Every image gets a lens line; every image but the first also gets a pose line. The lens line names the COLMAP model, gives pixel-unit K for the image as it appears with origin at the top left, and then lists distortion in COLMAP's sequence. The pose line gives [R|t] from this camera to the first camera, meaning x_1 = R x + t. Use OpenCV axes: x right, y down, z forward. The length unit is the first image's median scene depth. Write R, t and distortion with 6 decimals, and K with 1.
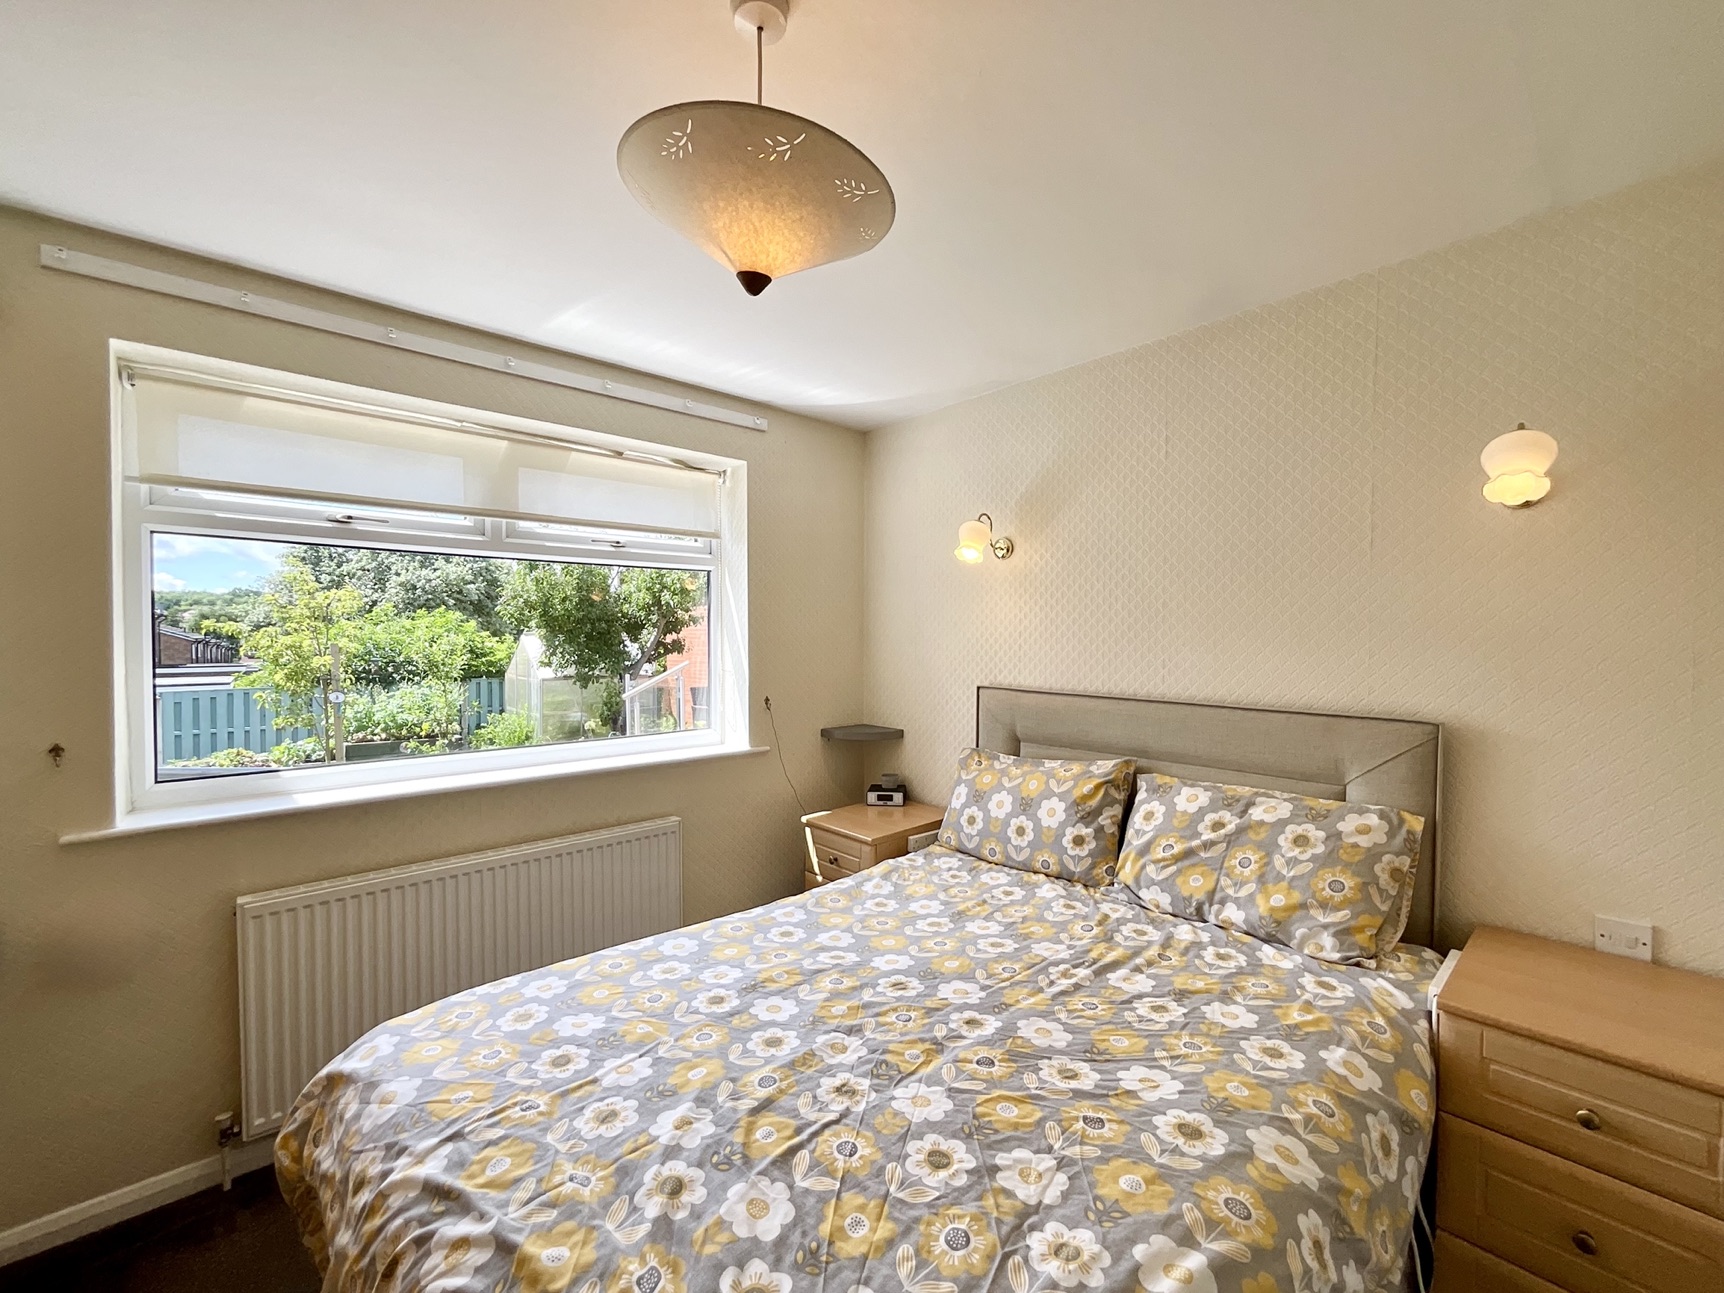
lens RADIAL K [[698.9, 0, 857.3], [0, 698.9, 645.9], [0, 0, 1]] dist [-0.002079, -0.000404]
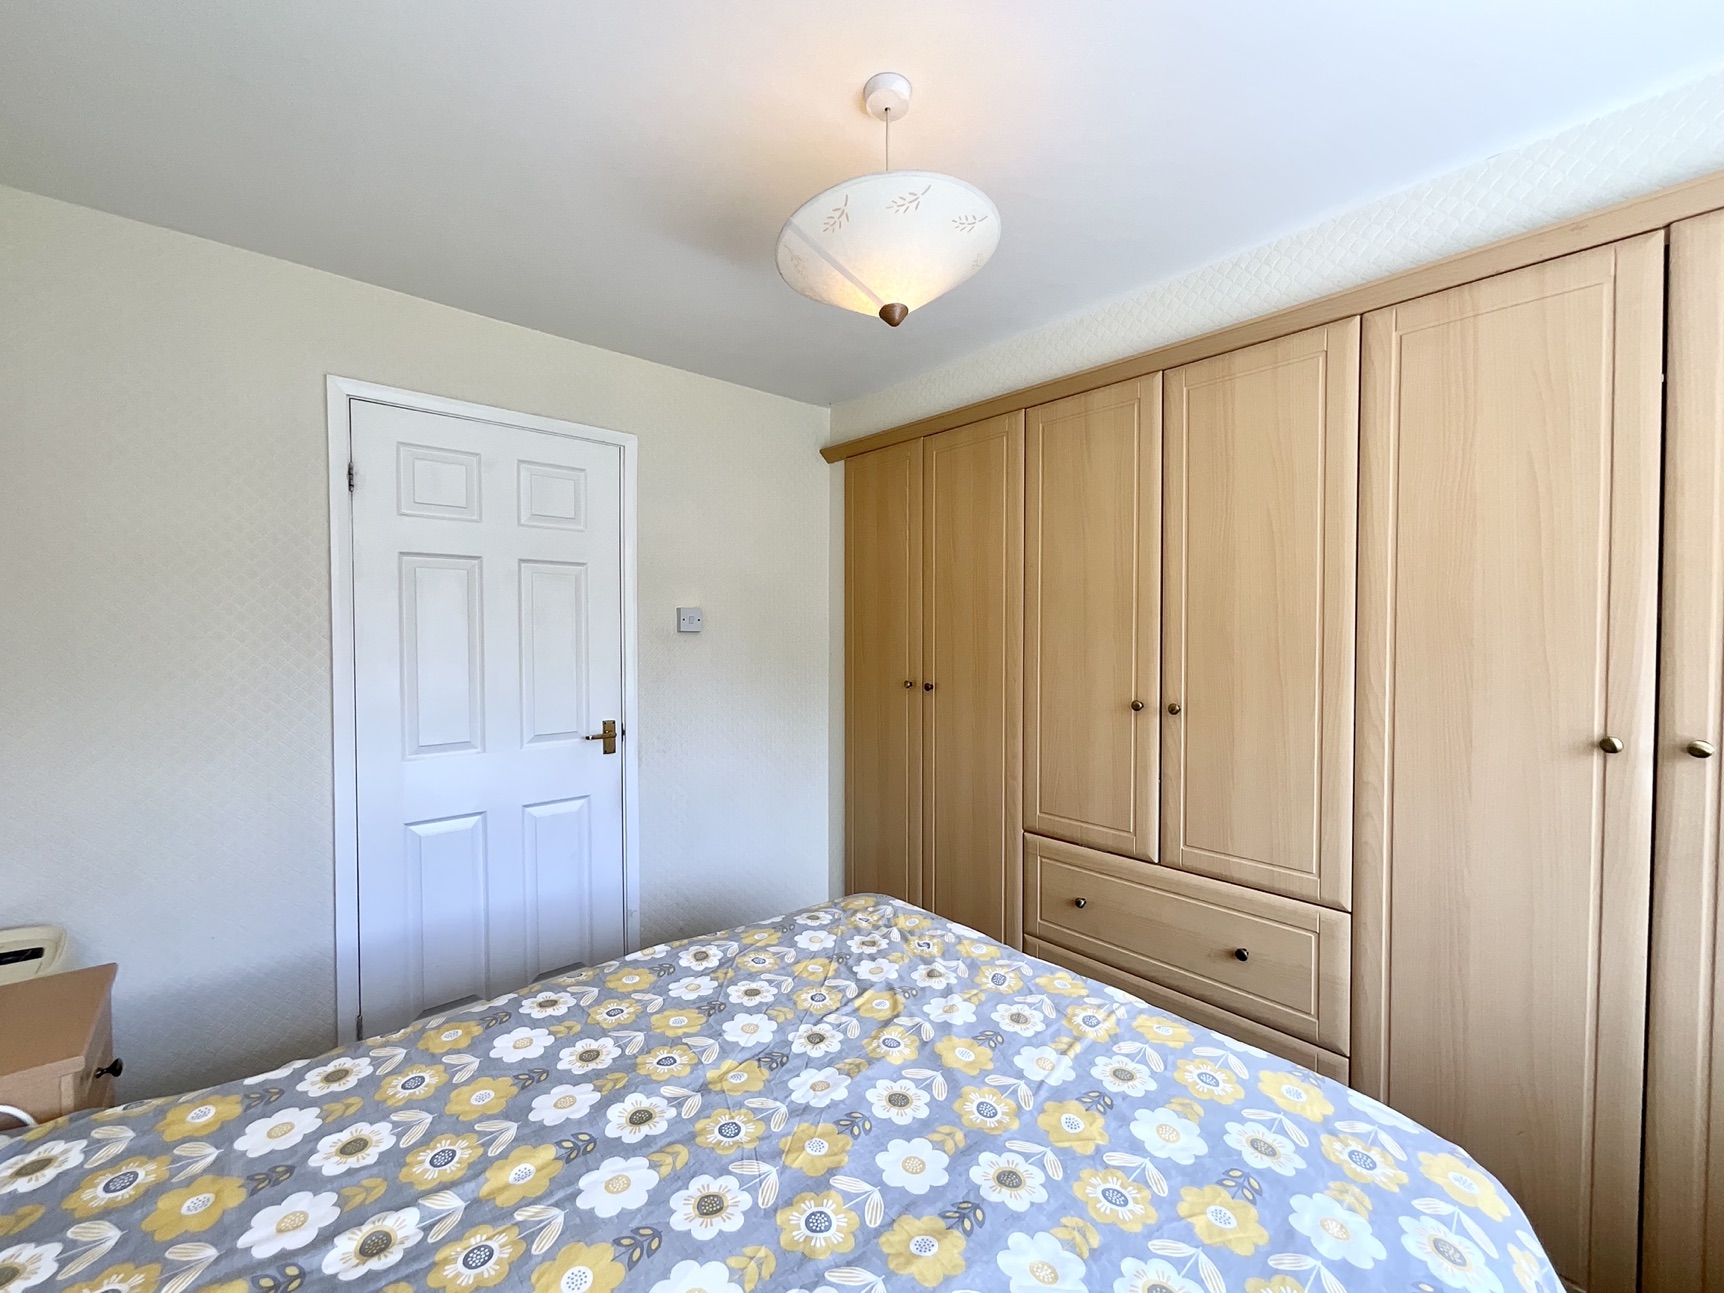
lens RADIAL K [[698.9, 0, 855.6], [0, 698.9, 646.8], [0, 0, 1]] dist [-0.002079, -0.000404]
pose [[-0.999974, -0.000299, 0.007255, -0.052347], [-0.000050, 0.999412, 0.034296, 0.001255], [-0.007261, 0.034295, -0.999385, 1.274061]]
